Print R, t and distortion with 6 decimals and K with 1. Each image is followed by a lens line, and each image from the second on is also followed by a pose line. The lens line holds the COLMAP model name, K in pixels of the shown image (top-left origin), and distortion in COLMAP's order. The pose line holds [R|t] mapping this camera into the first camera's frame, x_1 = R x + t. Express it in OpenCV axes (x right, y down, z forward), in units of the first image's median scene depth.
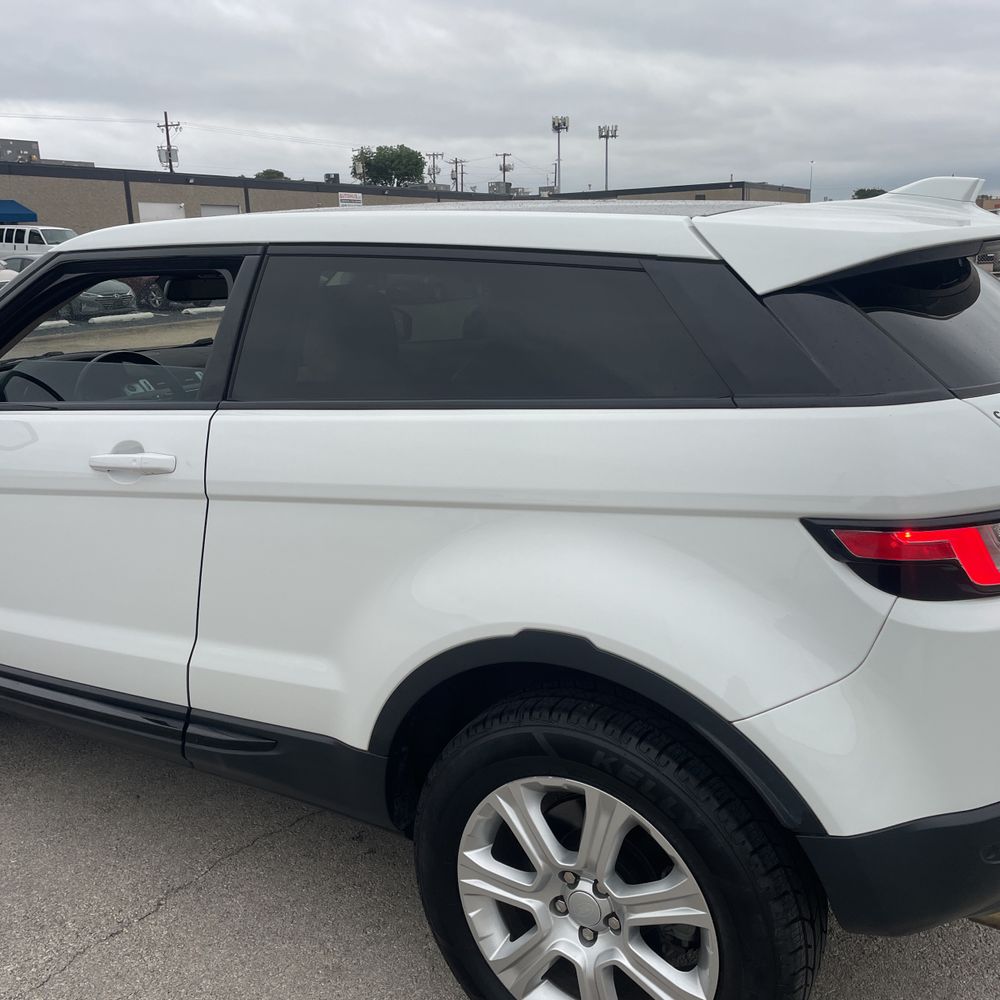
lens RADIAL K [[1003.0, 0, 500.0], [0, 1003.0, 500.0], [0, 0, 1]] dist [0.096544, -0.122716]
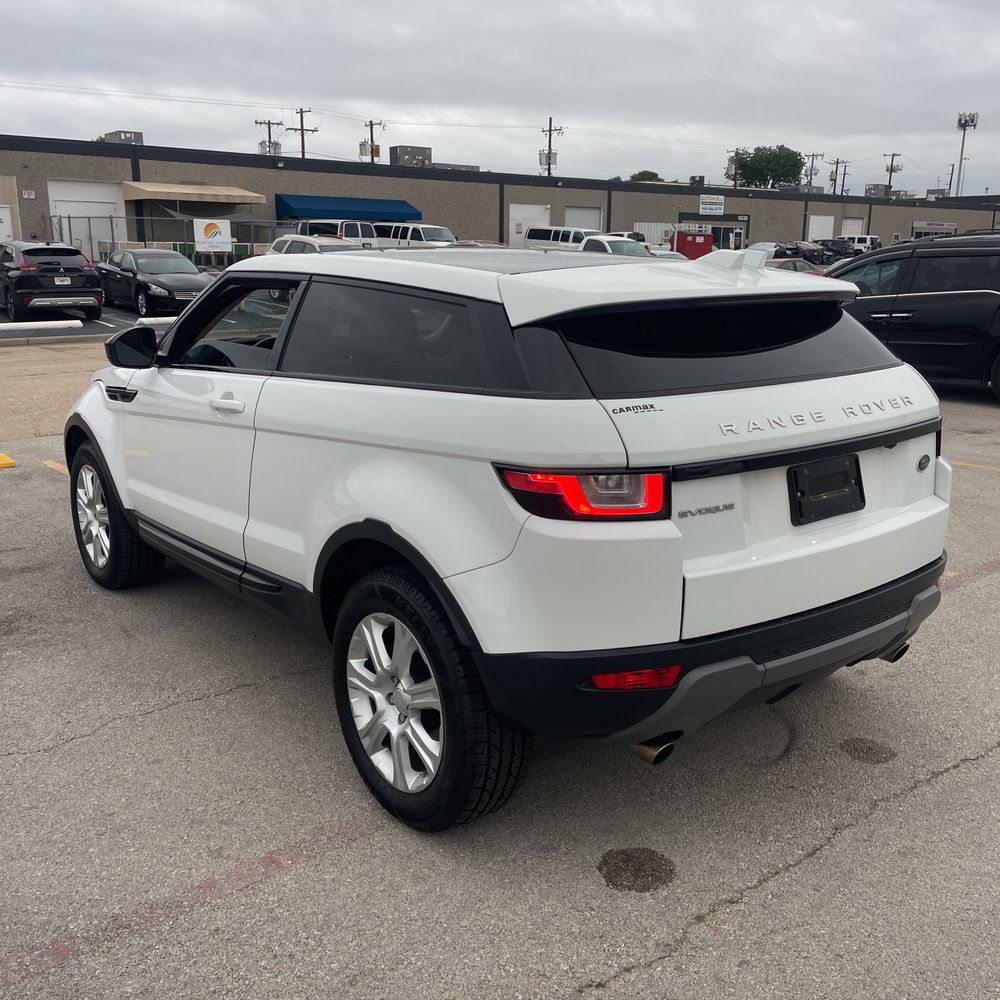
lens RADIAL K [[1008.5, 0, 504.5], [0, 1008.5, 496.0], [0, 0, 1]] dist [0.102141, -0.138248]
pose [[0.938554, 0.114878, -0.325454, 0.034664], [-0.116398, 0.993091, 0.014865, 0.001846], [0.324913, 0.023931, 0.945441, -0.022475]]
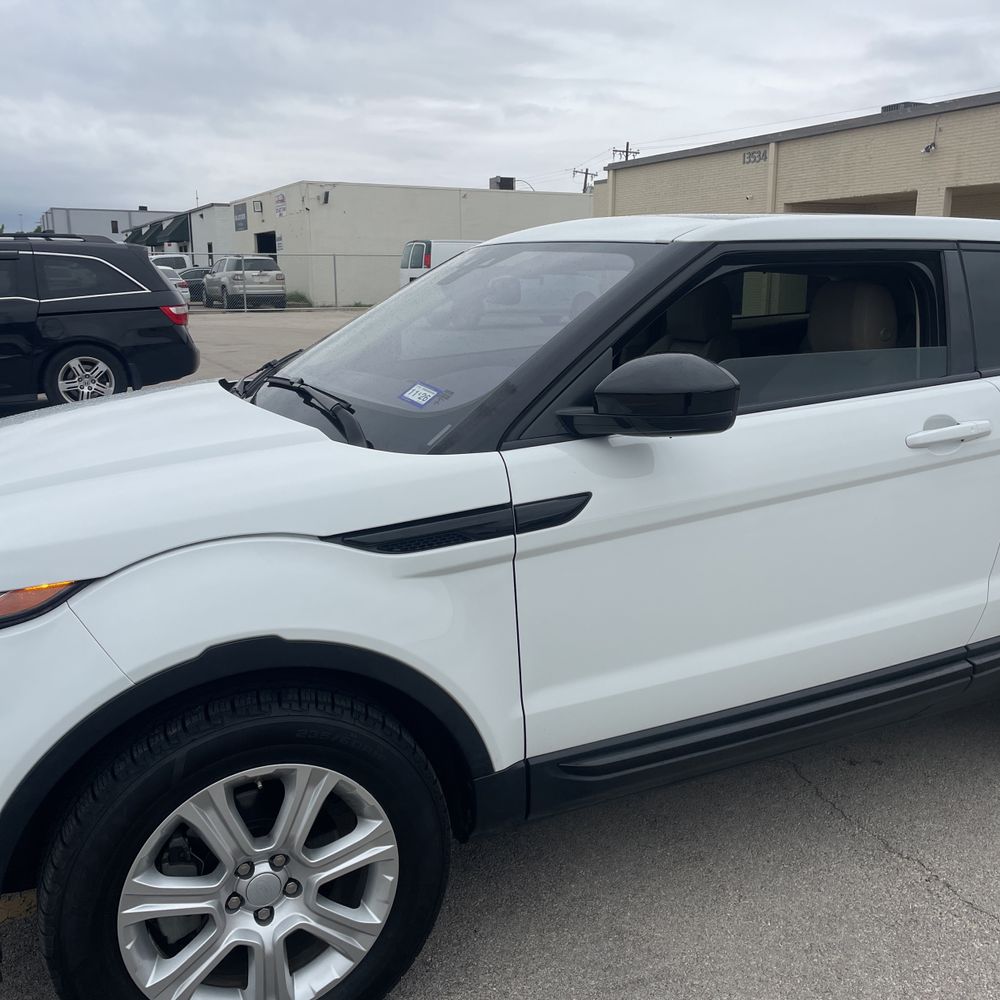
lens RADIAL K [[994.0, 0, 508.2], [0, 994.0, 494.3], [0, 0, 1]] dist [0.096660, -0.125722]
pose [[0.548059, -0.150535, 0.822782, -0.088780], [0.187232, 0.980790, 0.054727, -0.007049], [-0.815215, 0.124058, 0.565716, 0.045292]]
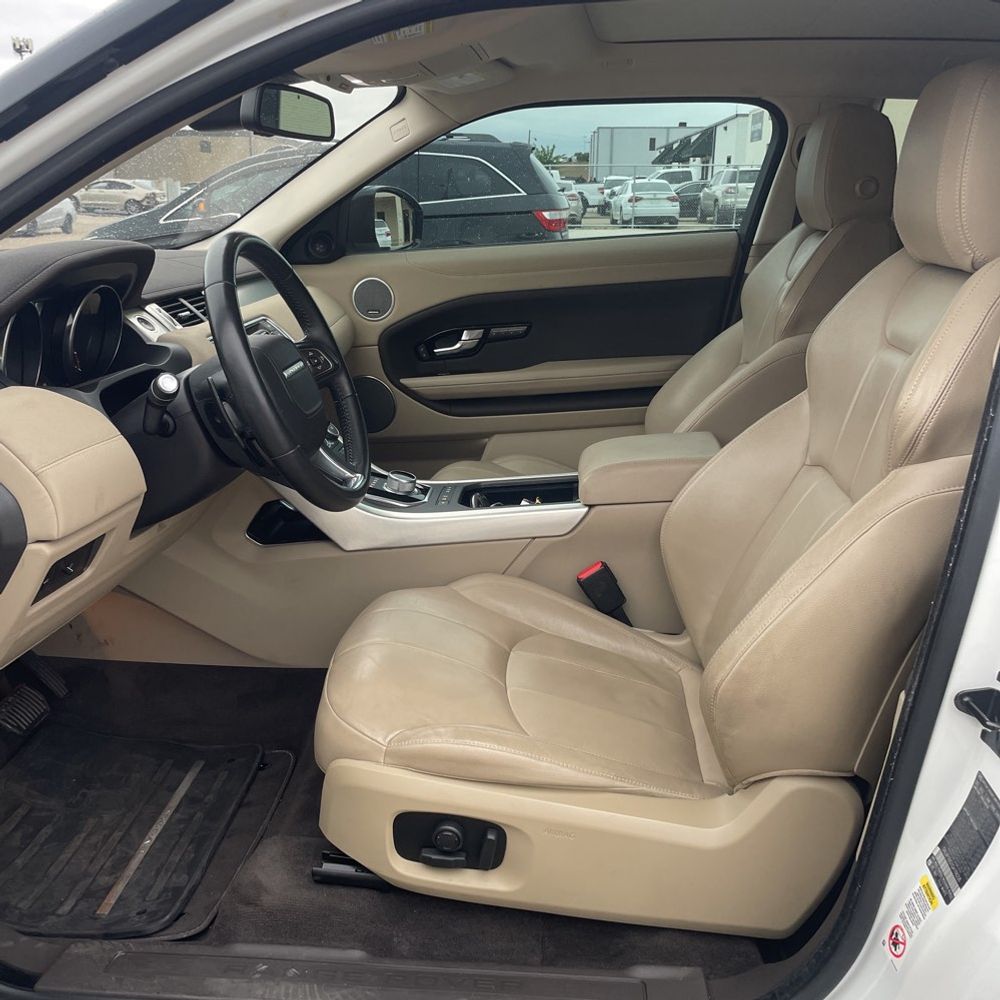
lens RADIAL K [[1016.8, 0, 484.9], [0, 1016.8, 501.6], [0, 0, 1]] dist [0.001796, 0.001168]
pose [[0.894757, -0.101474, 0.434872, -0.038885], [0.082246, 0.994627, 0.062867, -0.003713], [-0.438915, -0.020485, 0.898295, 0.042176]]
